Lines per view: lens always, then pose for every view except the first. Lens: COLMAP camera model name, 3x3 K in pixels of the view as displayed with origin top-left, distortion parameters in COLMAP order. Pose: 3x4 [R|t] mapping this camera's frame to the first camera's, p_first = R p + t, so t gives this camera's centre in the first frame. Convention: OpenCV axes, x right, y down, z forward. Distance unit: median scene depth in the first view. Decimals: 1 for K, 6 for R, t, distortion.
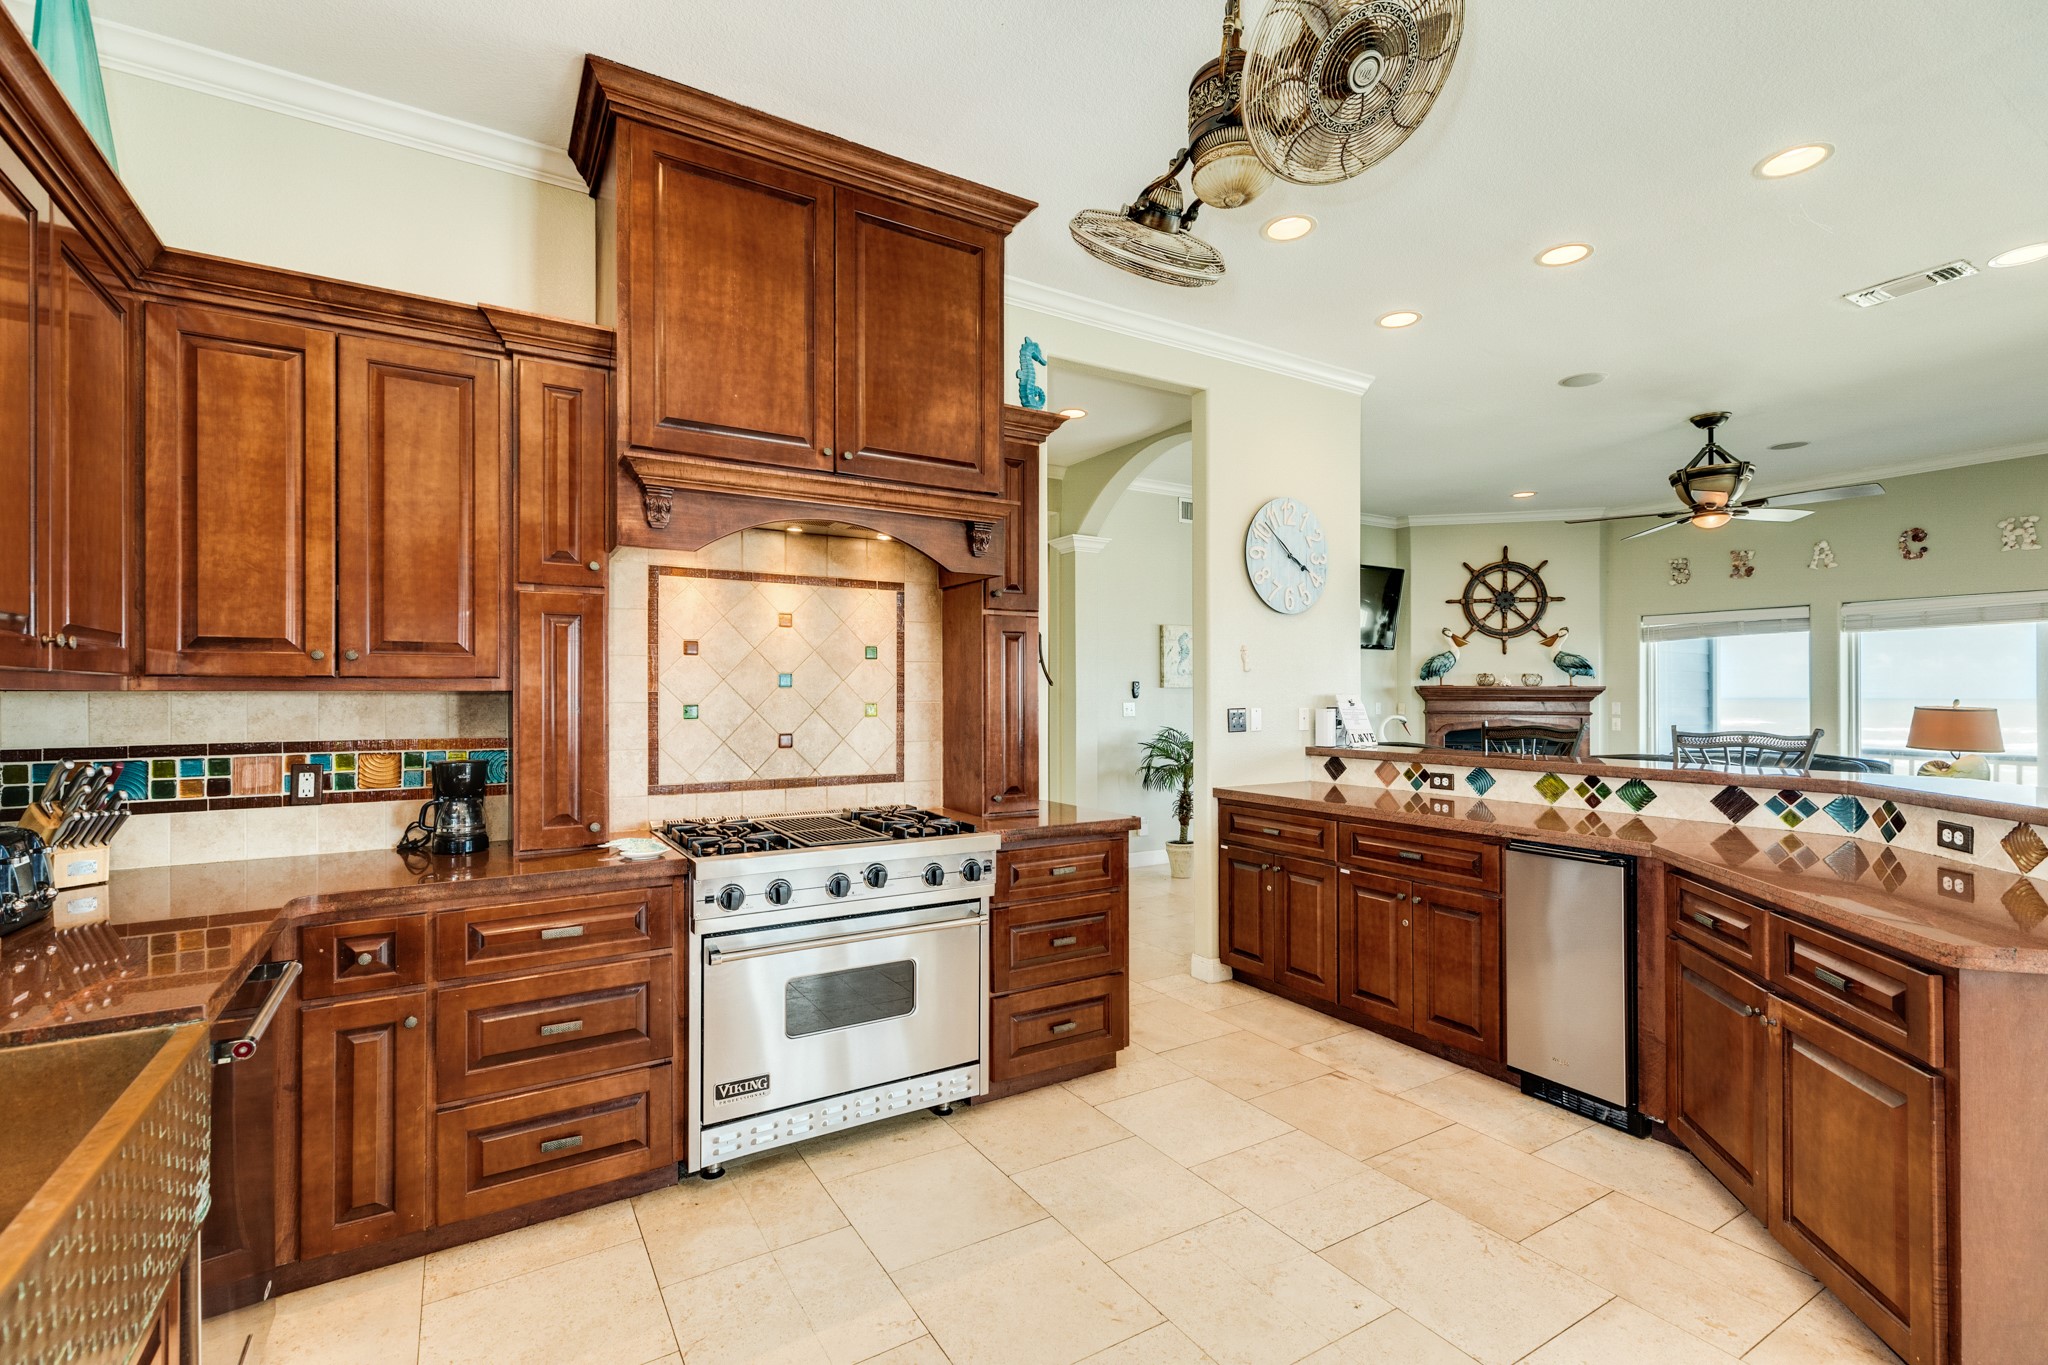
lens RADIAL K [[908.9, 0, 1009.9], [0, 908.9, 689.8], [0, 0, 1]] dist [0.000581, 0.000062]
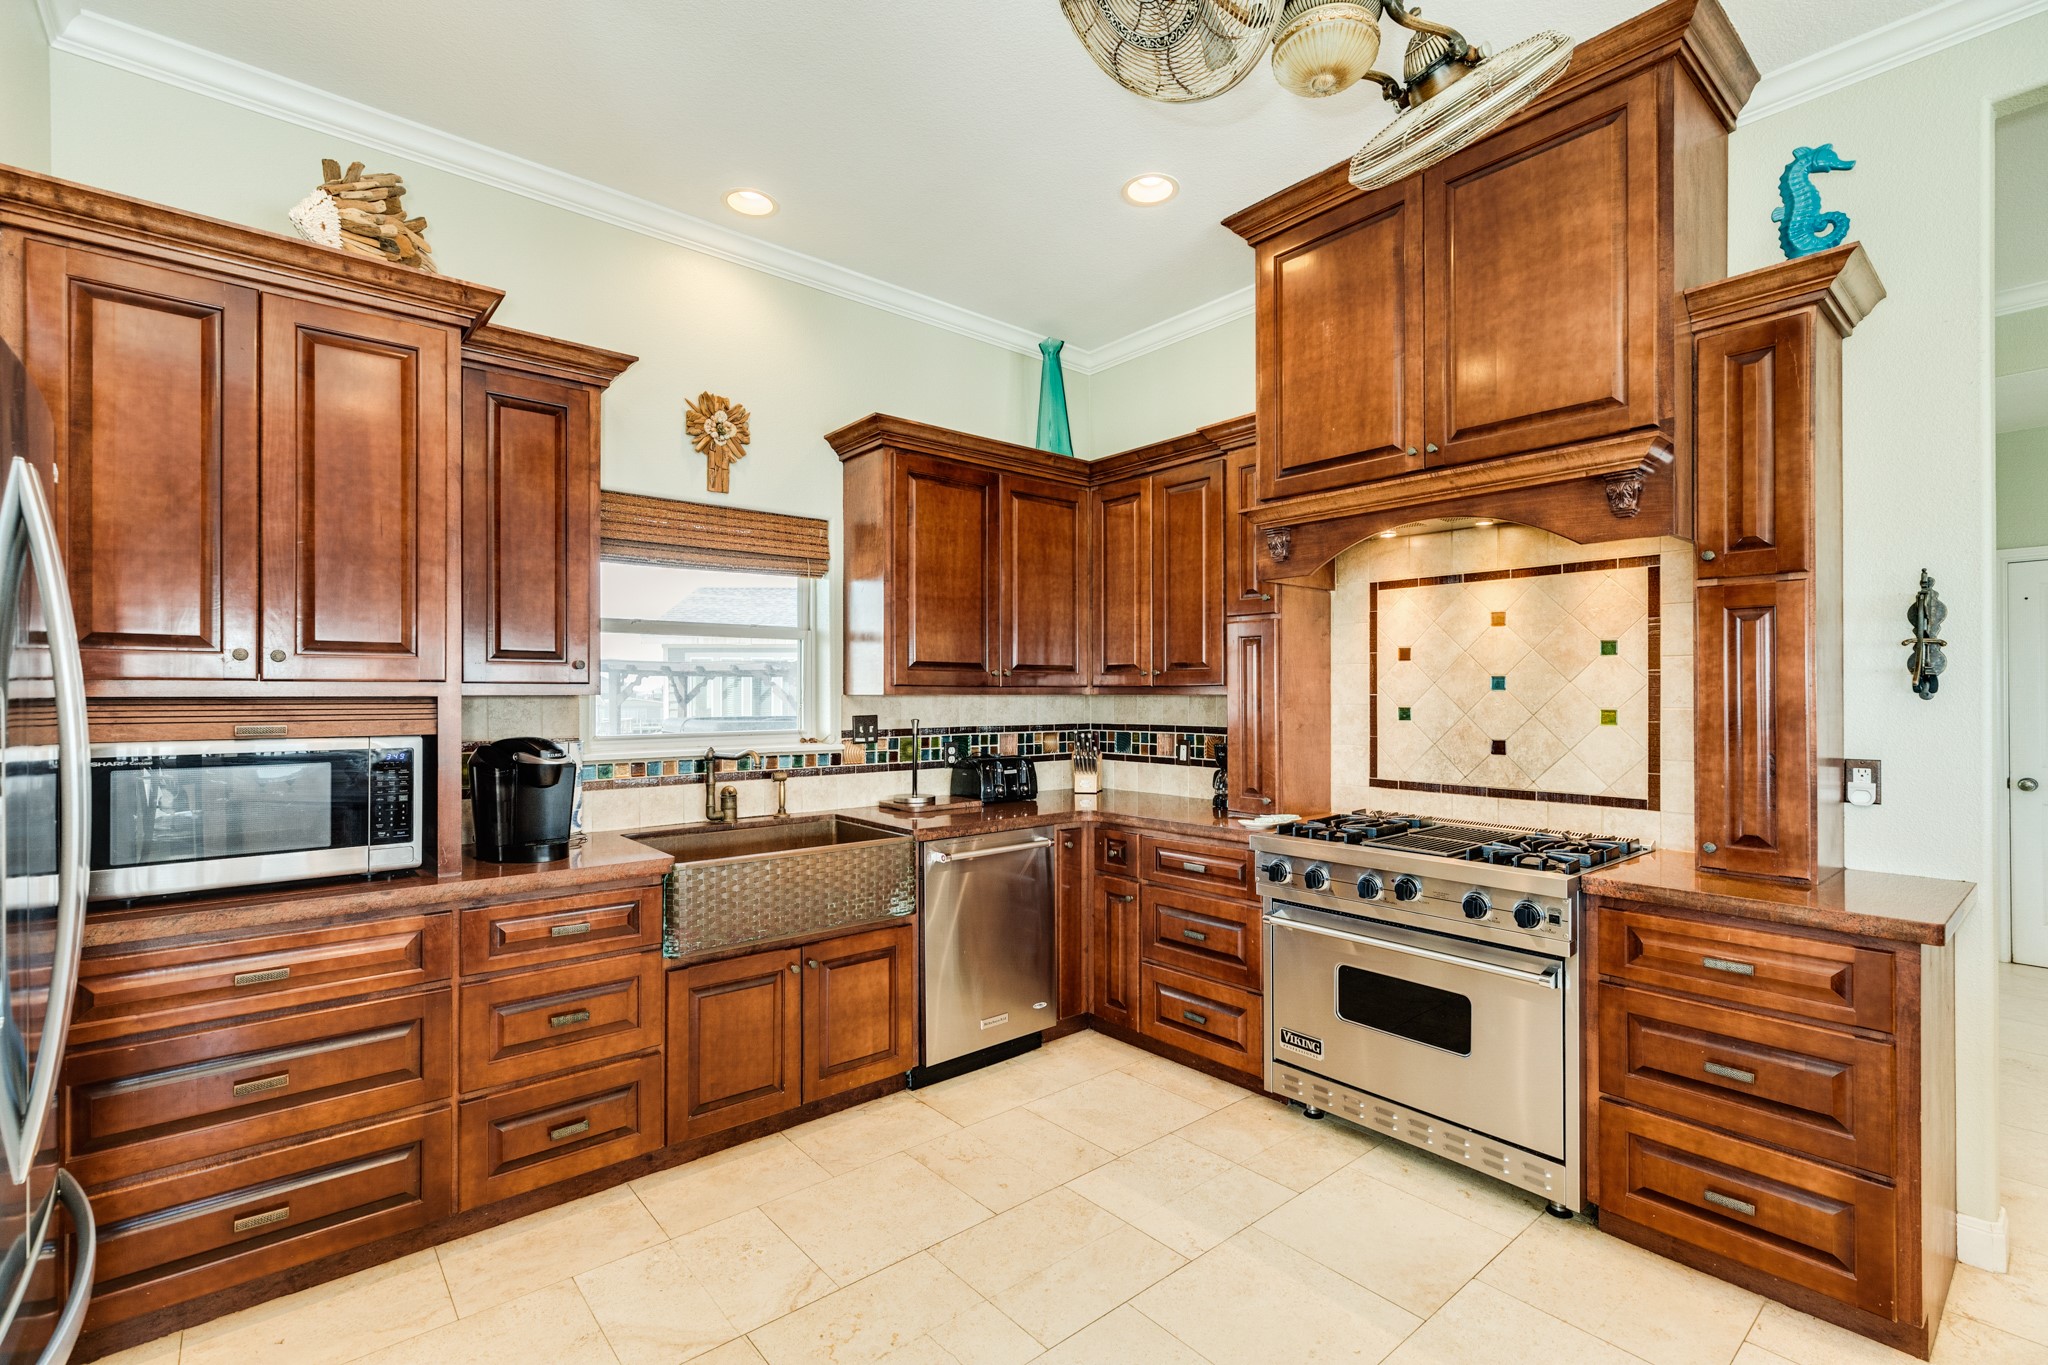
lens RADIAL K [[908.9, 0, 1023.4], [0, 908.9, 687.0], [0, 0, 1]] dist [0.000581, 0.000062]
pose [[0.152599, -0.008119, -0.988255, 0.317867], [0.003379, 0.999965, -0.007693, -0.000172], [0.988282, -0.002166, 0.152621, 0.195631]]
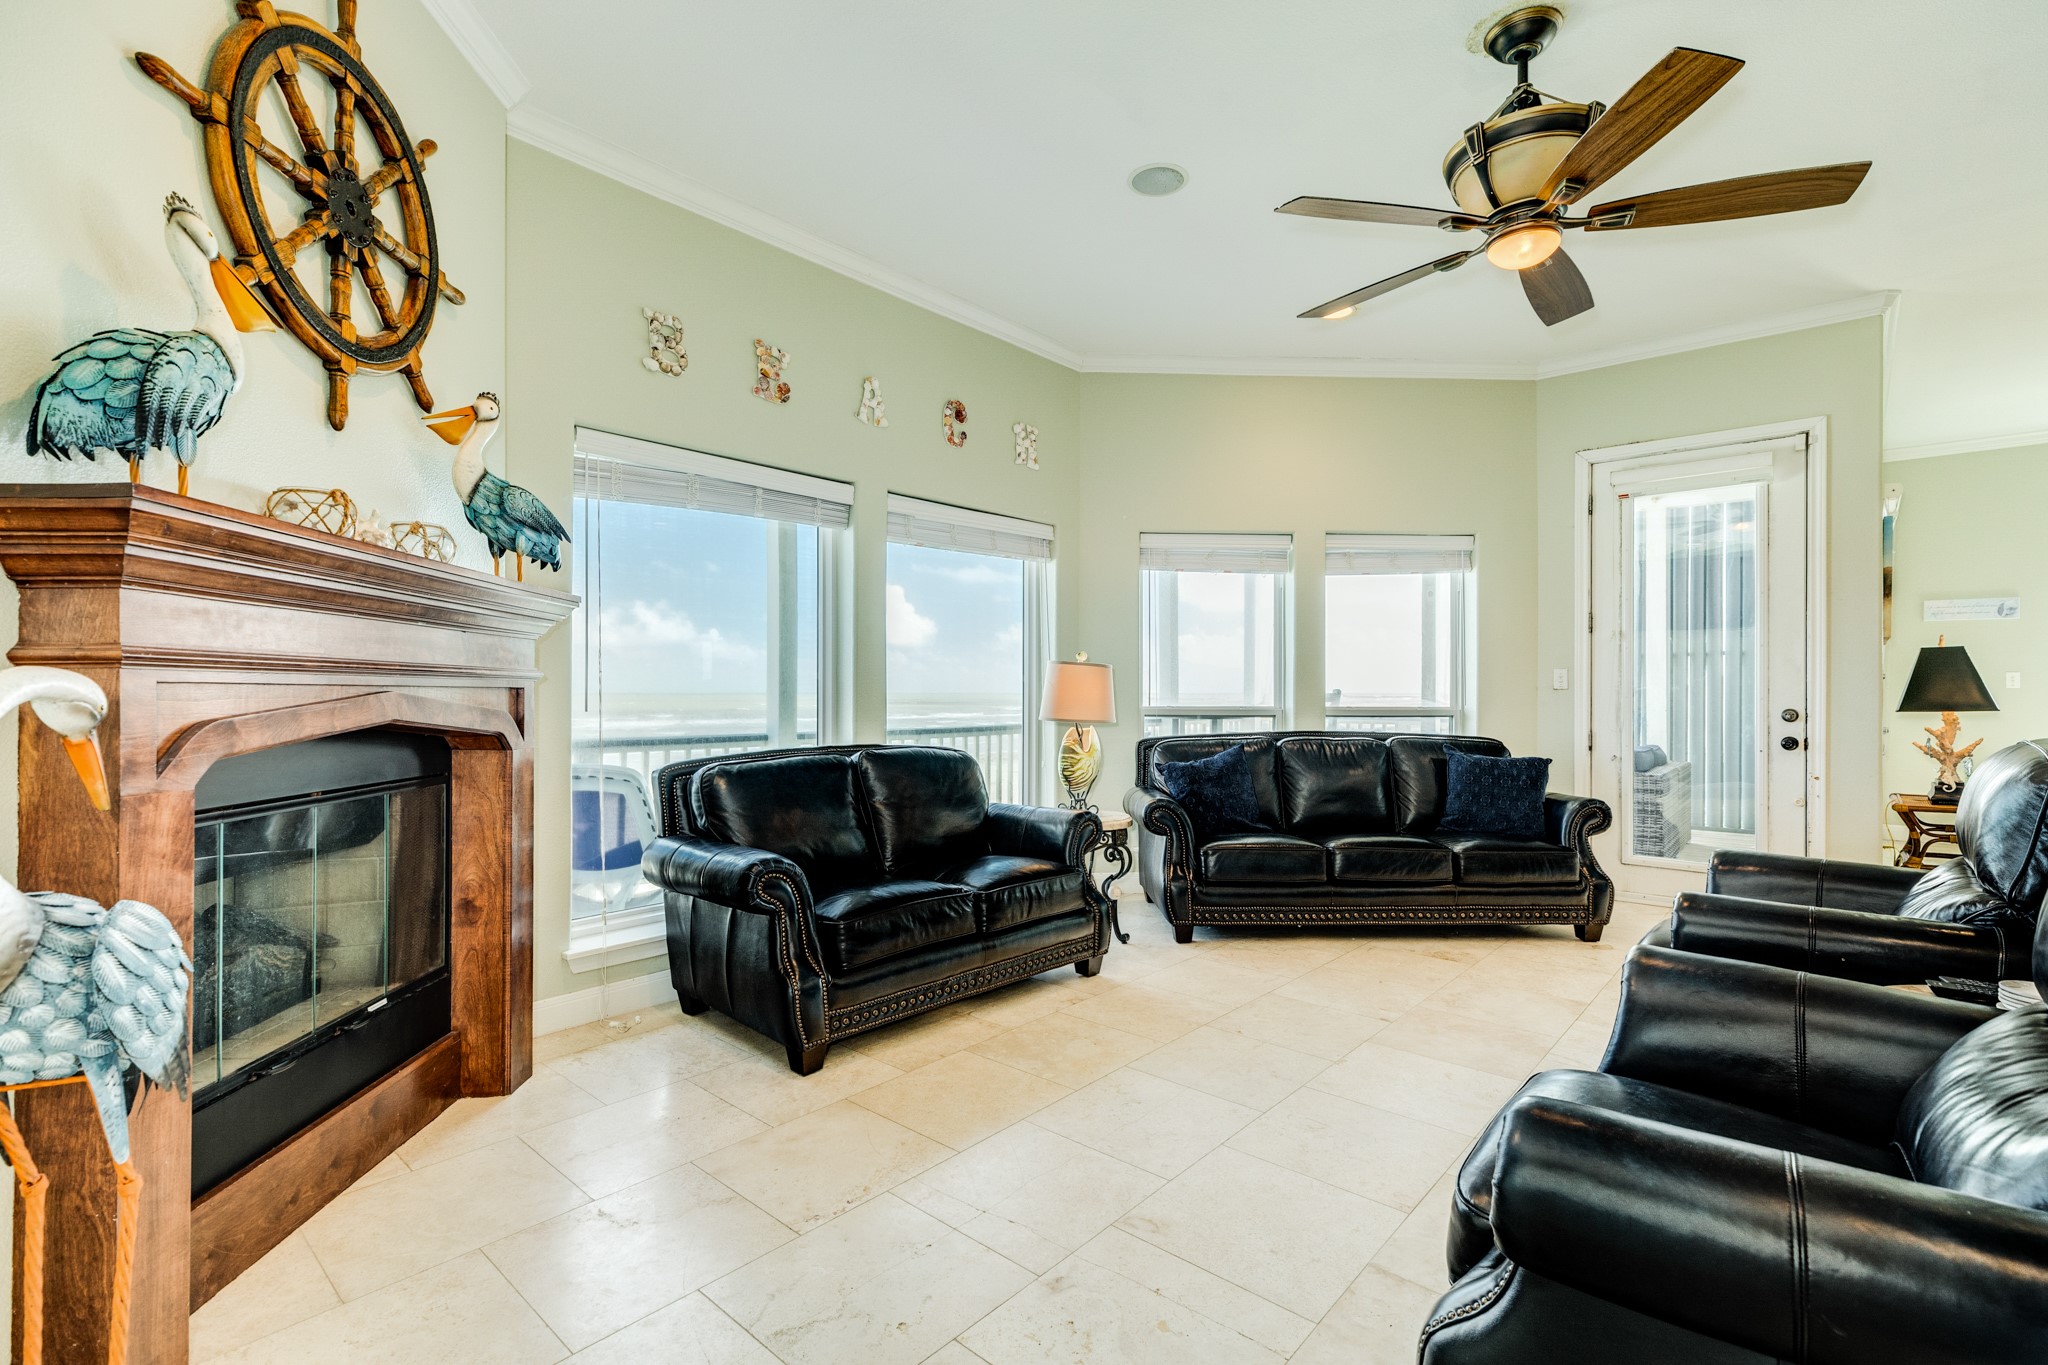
lens RADIAL K [[908.9, 0, 1041.2], [0, 908.9, 672.5], [0, 0, 1]] dist [0.000581, 0.000062]
pose [[-0.304855, 0.013693, 0.952300, 0.349174], [-0.006127, 0.999848, -0.016338, 0.039258], [-0.952379, -0.010816, -0.304725, 1.217697]]
